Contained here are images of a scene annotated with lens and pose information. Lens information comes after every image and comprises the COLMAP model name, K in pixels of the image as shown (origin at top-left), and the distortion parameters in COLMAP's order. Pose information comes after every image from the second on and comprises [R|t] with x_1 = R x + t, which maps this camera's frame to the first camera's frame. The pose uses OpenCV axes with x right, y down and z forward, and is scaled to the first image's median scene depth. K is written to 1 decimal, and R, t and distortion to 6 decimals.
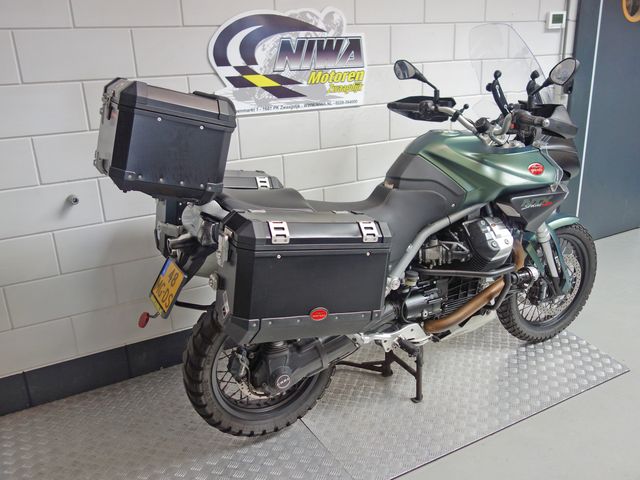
lens RADIAL K [[566.2, 0, 316.6], [0, 566.2, 239.1], [0, 0, 1]] dist [0.017204, -0.010803]
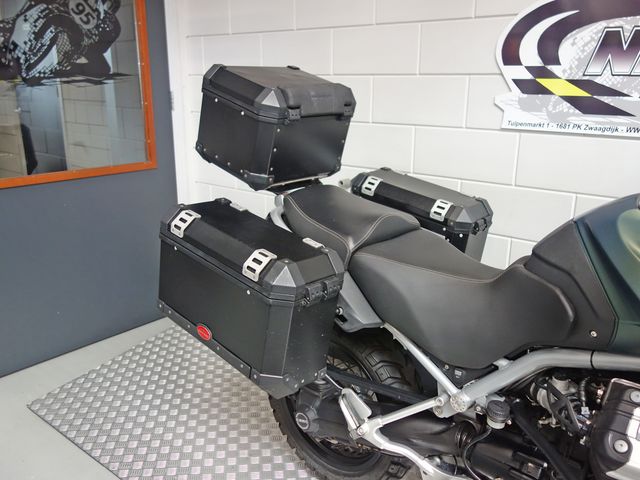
lens RADIAL K [[566.2, 0, 320.2], [0, 566.2, 239.4], [0, 0, 1]] dist [0.017204, -0.010803]
pose [[0.370452, 0.290475, -0.882264, 0.479067], [-0.312099, 0.933546, 0.176312, -0.126480], [0.874848, 0.210038, 0.436491, 0.443222]]
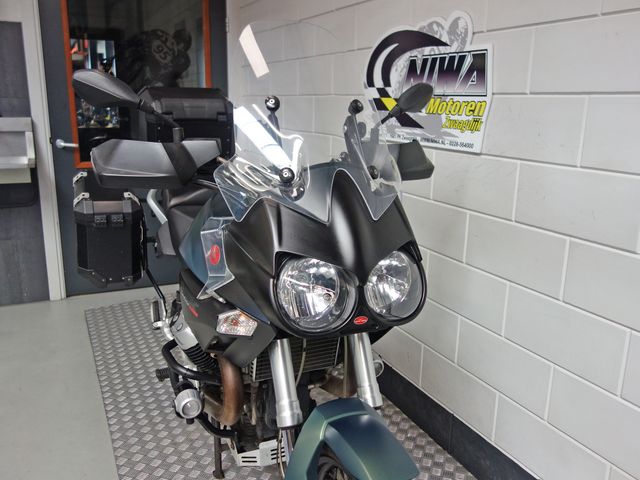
lens RADIAL K [[566.2, 0, 320.3], [0, 566.2, 240.4], [0, 0, 1]] dist [0.017204, -0.010803]
pose [[-0.057824, 0.272345, -0.960461, 0.816006], [-0.330780, 0.902500, 0.275824, -0.290090], [0.941935, 0.333651, 0.037900, 0.913573]]
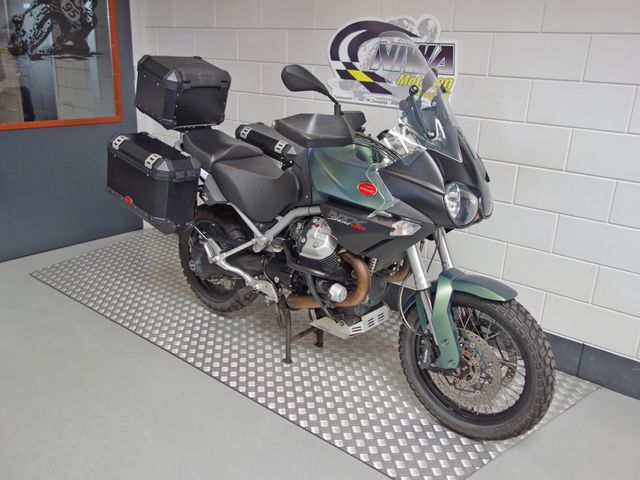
lens RADIAL K [[566.2, 0, 319.7], [0, 566.2, 239.3], [0, 0, 1]] dist [0.017204, -0.010803]
pose [[0.369954, 0.340364, -0.864457, 1.008696], [-0.345815, 0.914063, 0.211901, -0.184278], [0.862291, 0.220548, 0.455864, 0.446381]]
